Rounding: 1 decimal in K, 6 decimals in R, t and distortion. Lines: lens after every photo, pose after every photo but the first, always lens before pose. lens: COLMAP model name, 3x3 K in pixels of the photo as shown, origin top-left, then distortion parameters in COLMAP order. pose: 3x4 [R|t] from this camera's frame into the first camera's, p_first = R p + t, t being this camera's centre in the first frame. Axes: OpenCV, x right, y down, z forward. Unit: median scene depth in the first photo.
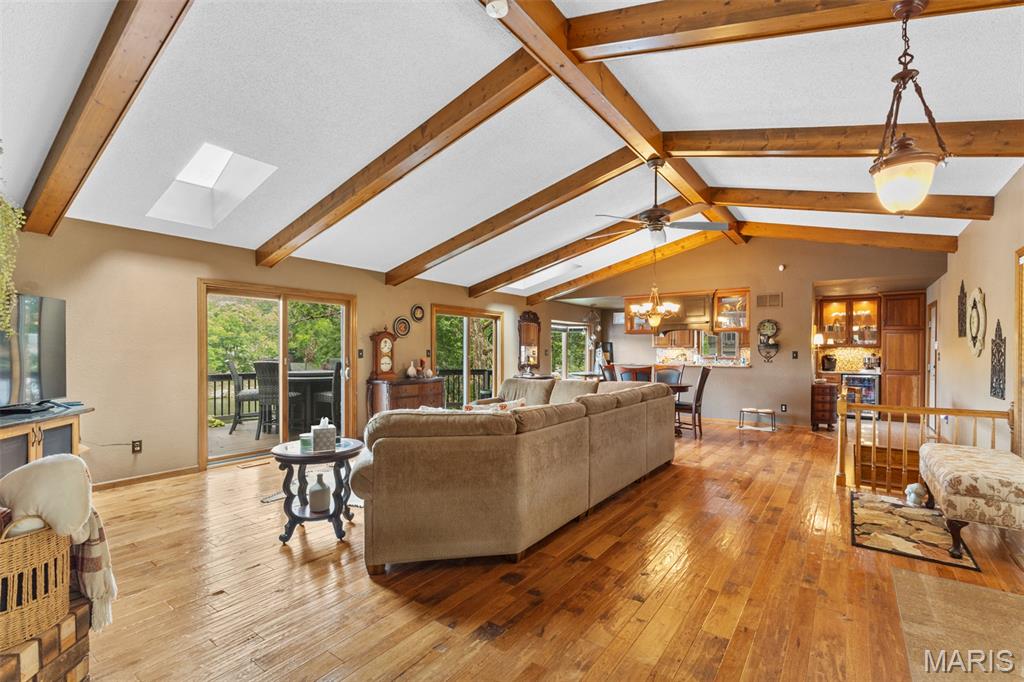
lens RADIAL K [[448.7, 0, 516.6], [0, 448.7, 350.0], [0, 0, 1]] dist [0.001853, -0.001171]
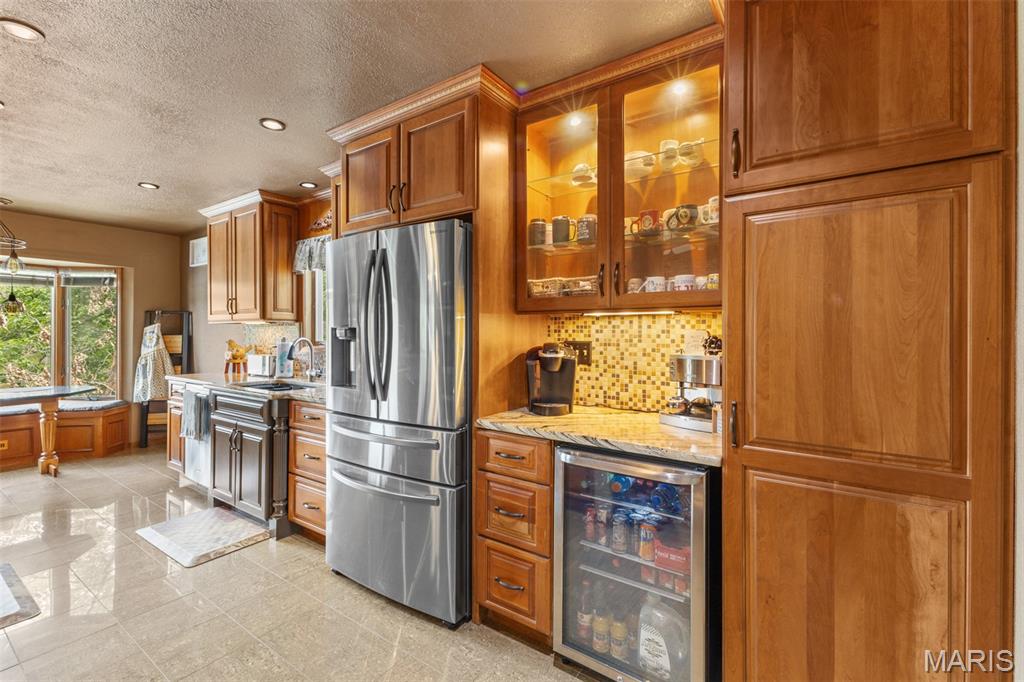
lens RADIAL K [[448.7, 0, 506.4], [0, 448.7, 331.6], [0, 0, 1]] dist [0.001853, -0.001171]
pose [[0.999642, -0.005775, 0.026111, 0.739449], [0.005724, 0.999982, 0.002038, 0.004837], [-0.026122, -0.001888, 0.999657, 0.849252]]
